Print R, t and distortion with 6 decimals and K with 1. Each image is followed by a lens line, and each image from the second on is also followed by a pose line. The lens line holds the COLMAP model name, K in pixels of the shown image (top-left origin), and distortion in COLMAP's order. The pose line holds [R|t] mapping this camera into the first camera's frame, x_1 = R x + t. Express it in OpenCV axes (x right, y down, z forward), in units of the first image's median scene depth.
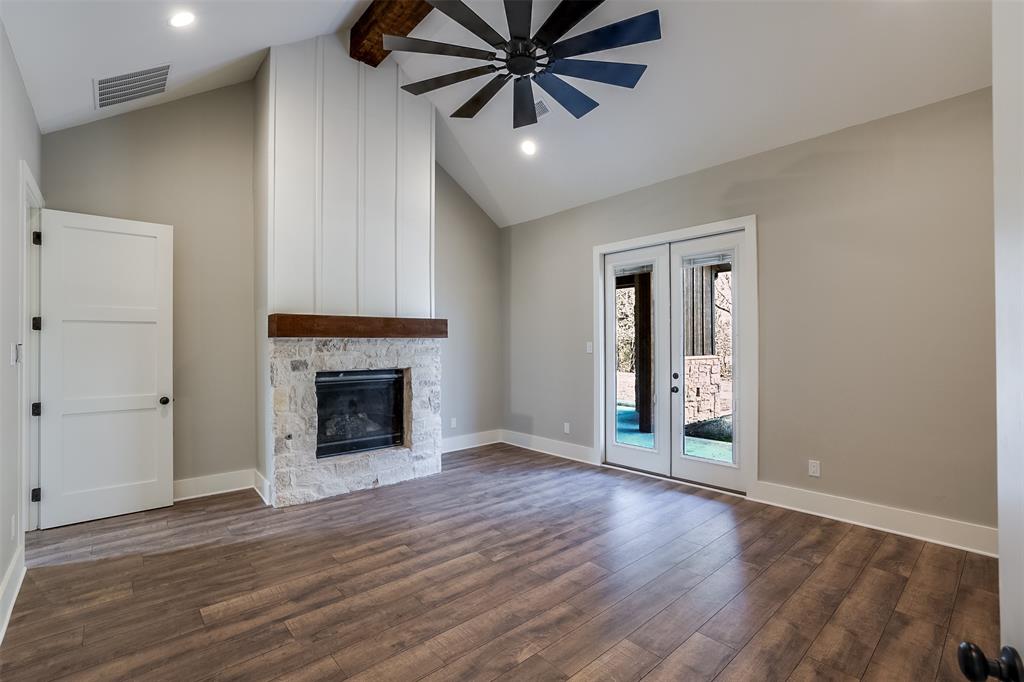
lens RADIAL K [[462.1, 0, 510.1], [0, 462.1, 333.2], [0, 0, 1]] dist [-0.028689, 0.002067]
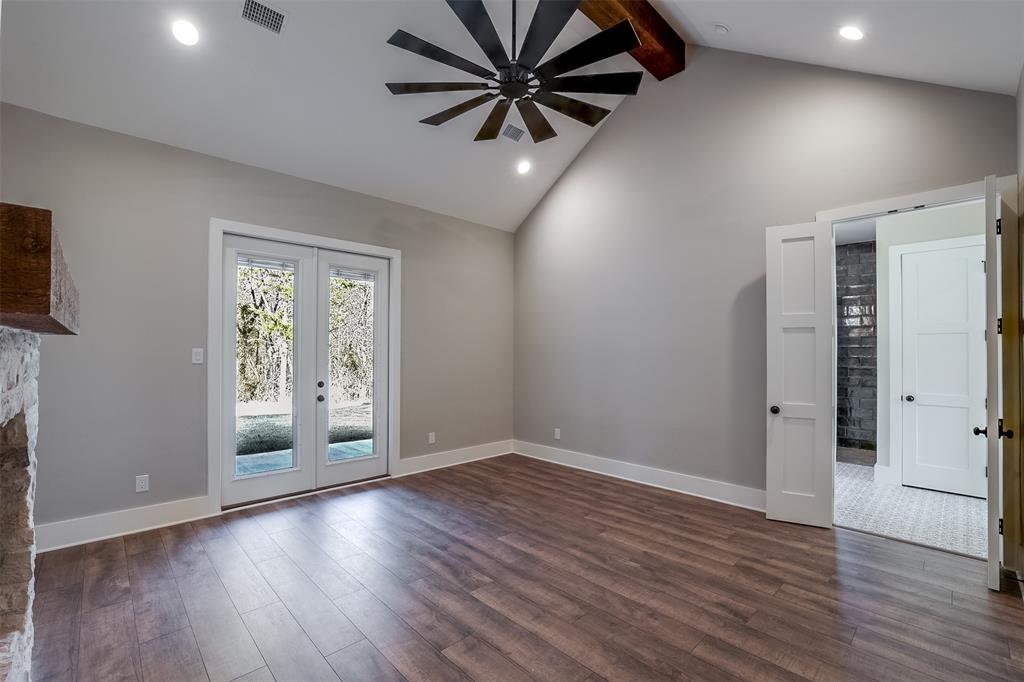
lens RADIAL K [[442.1, 0, 512.8], [0, 442.1, 341.5], [0, 0, 1]] dist [-0.035582, 0.009591]
pose [[-0.047666, 0.027935, 0.998473, -0.918300], [-0.031113, 0.999082, -0.029438, 0.024967], [-0.998379, -0.032469, -0.046753, 0.976163]]
